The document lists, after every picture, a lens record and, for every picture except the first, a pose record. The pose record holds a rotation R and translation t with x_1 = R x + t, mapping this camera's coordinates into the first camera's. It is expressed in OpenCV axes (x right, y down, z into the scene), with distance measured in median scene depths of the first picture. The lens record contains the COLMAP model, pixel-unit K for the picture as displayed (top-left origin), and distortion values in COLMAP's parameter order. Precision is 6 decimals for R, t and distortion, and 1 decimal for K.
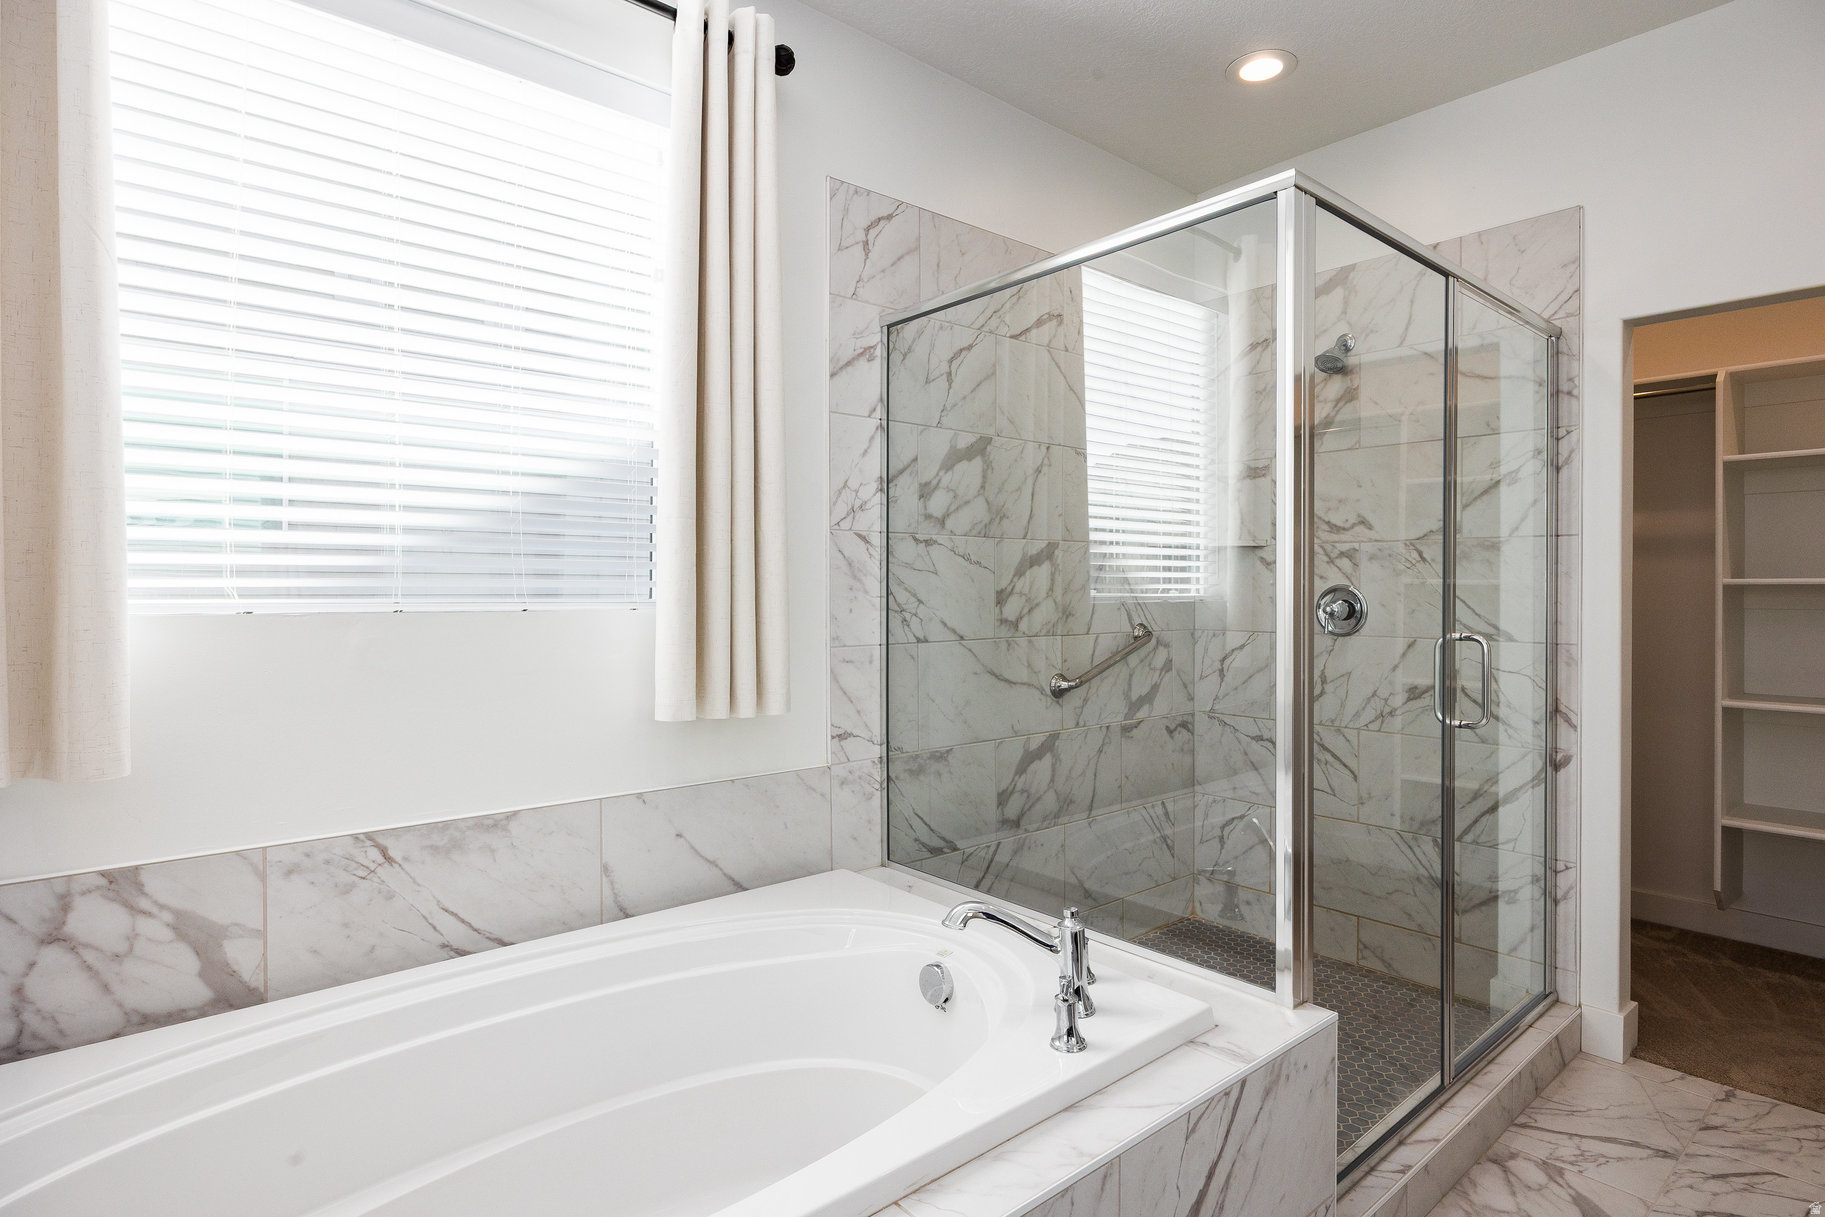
lens RADIAL K [[943.7, 0, 911.2], [0, 943.7, 592.7], [0, 0, 1]] dist [-0.010683, 0.000615]
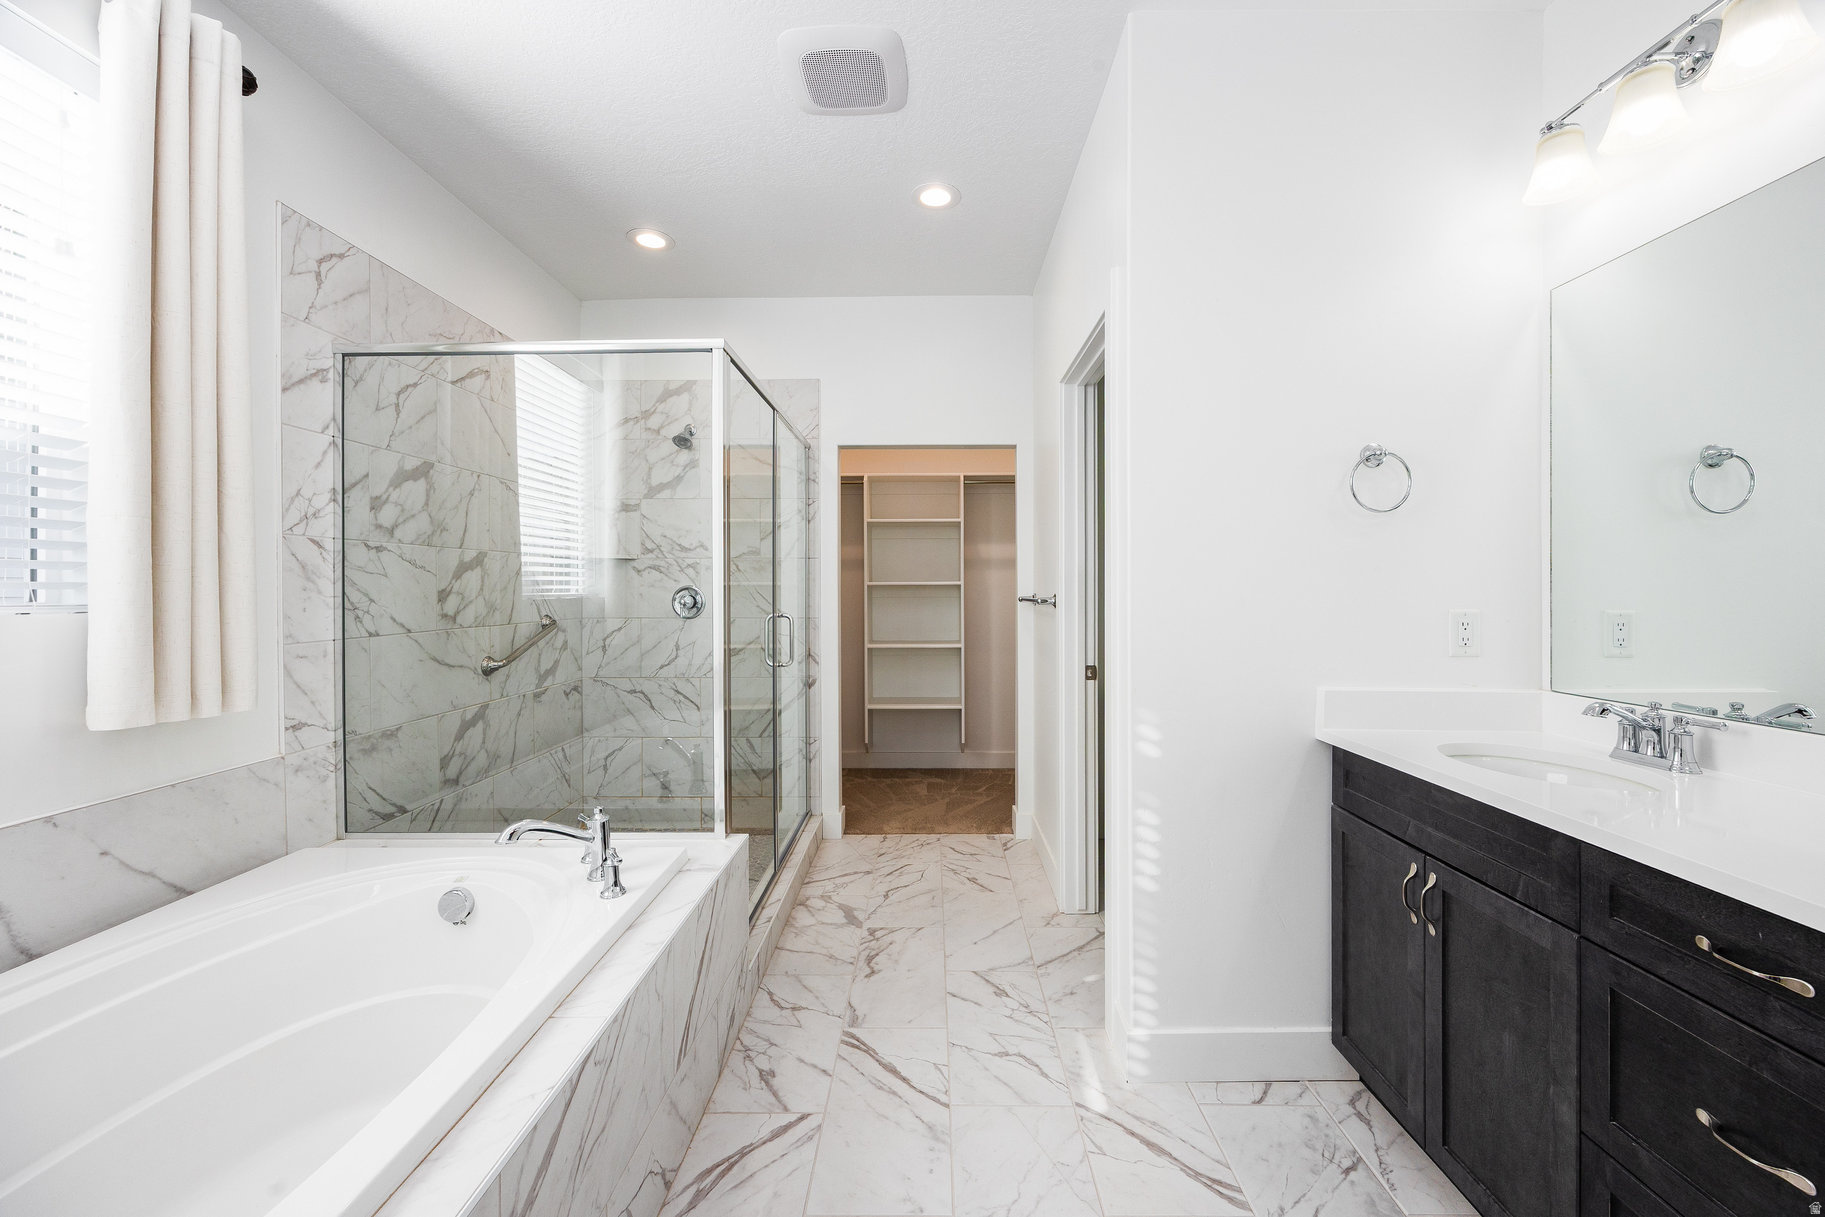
lens RADIAL K [[700.2, 0, 920.3], [0, 700.2, 587.9], [0, 0, 1]] dist [-0.007552, 0.000021]
pose [[0.661006, -0.003445, 0.750372, -0.184820], [0.007311, 0.999972, -0.001848, 0.000434], [-0.750345, 0.006708, 0.661013, -0.054199]]
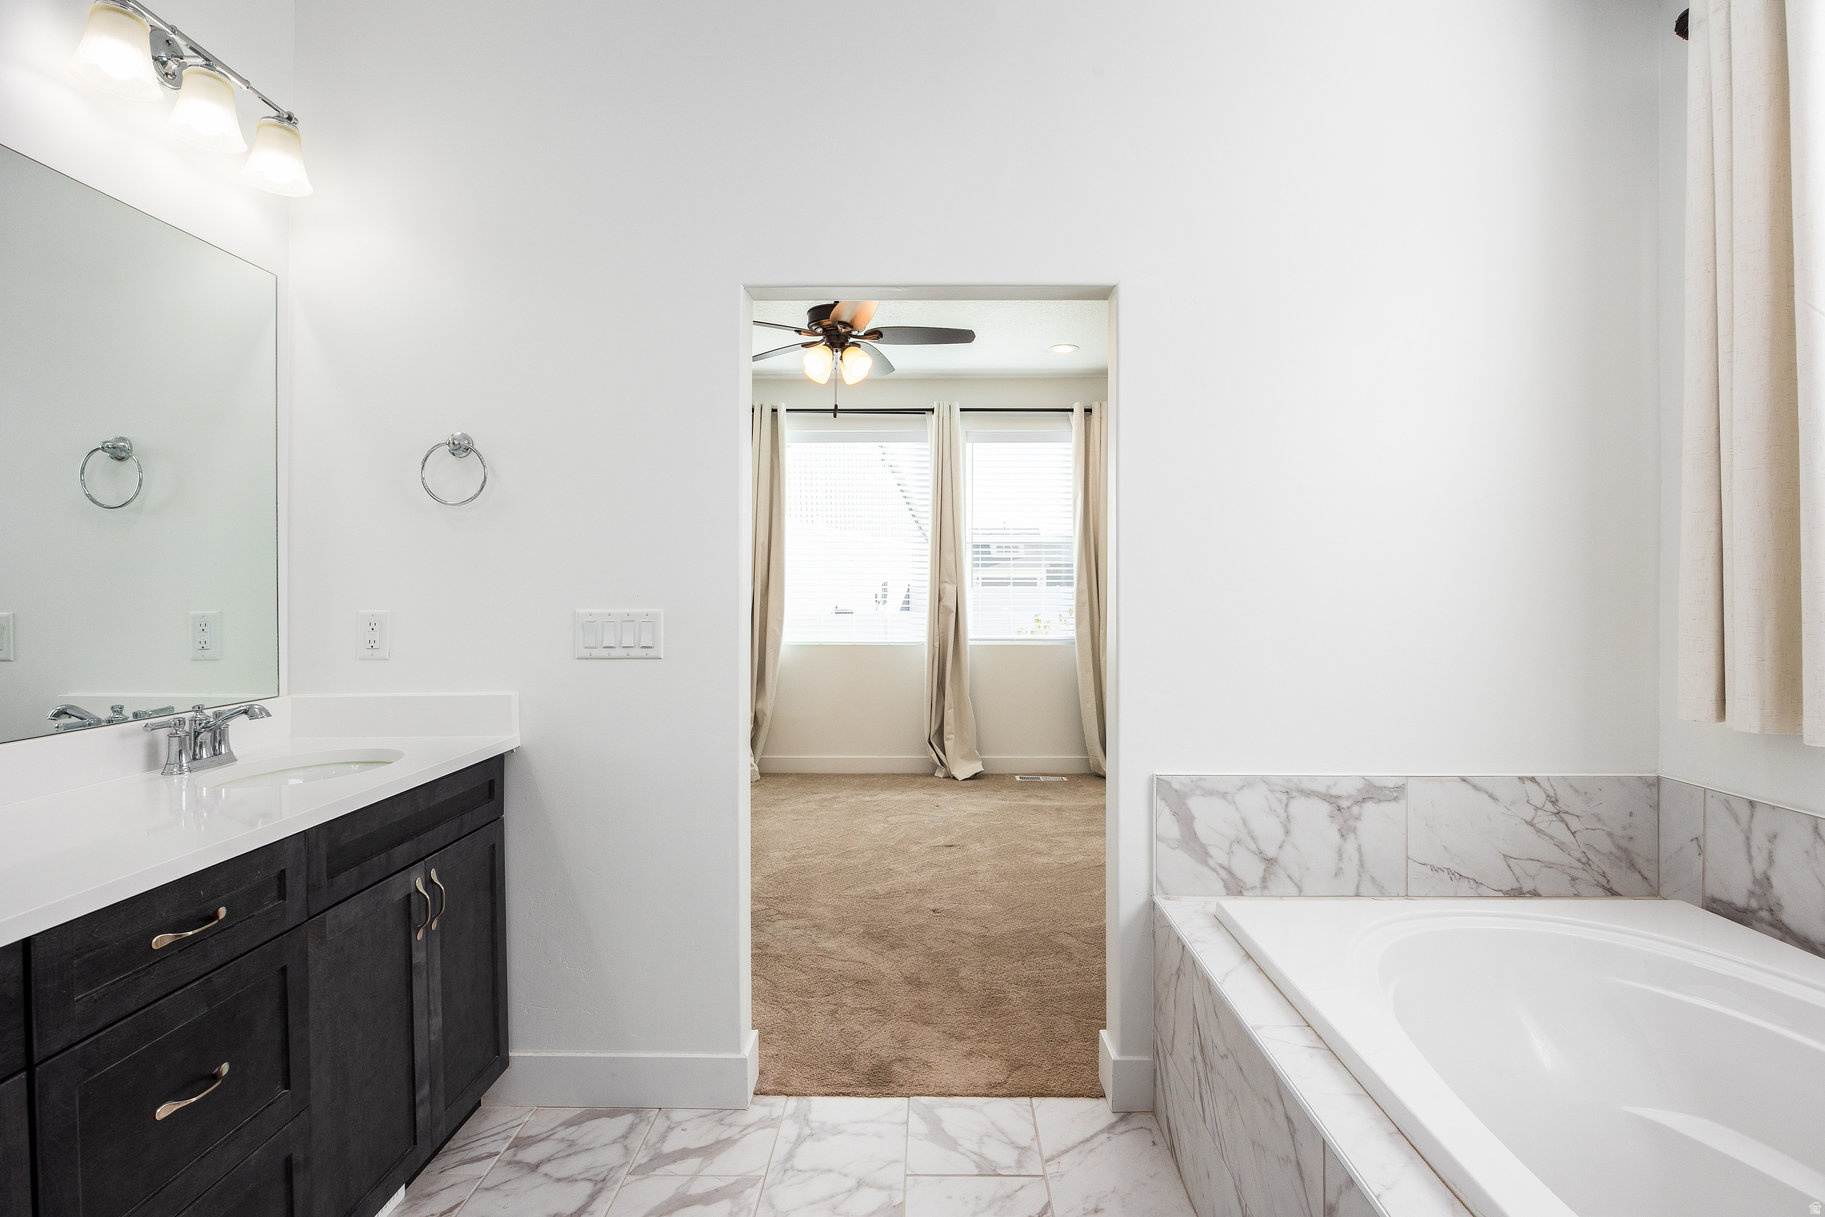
lens RADIAL K [[910.2, 0, 912.5], [0, 910.2, 608.5], [0, 0, 1]] dist [0.000105, 0.000016]
pose [[-0.665134, 0.013624, -0.746599, 0.451042], [-0.005898, 0.999706, 0.023498, -0.001348], [0.746700, 0.020032, -0.664859, 0.494742]]
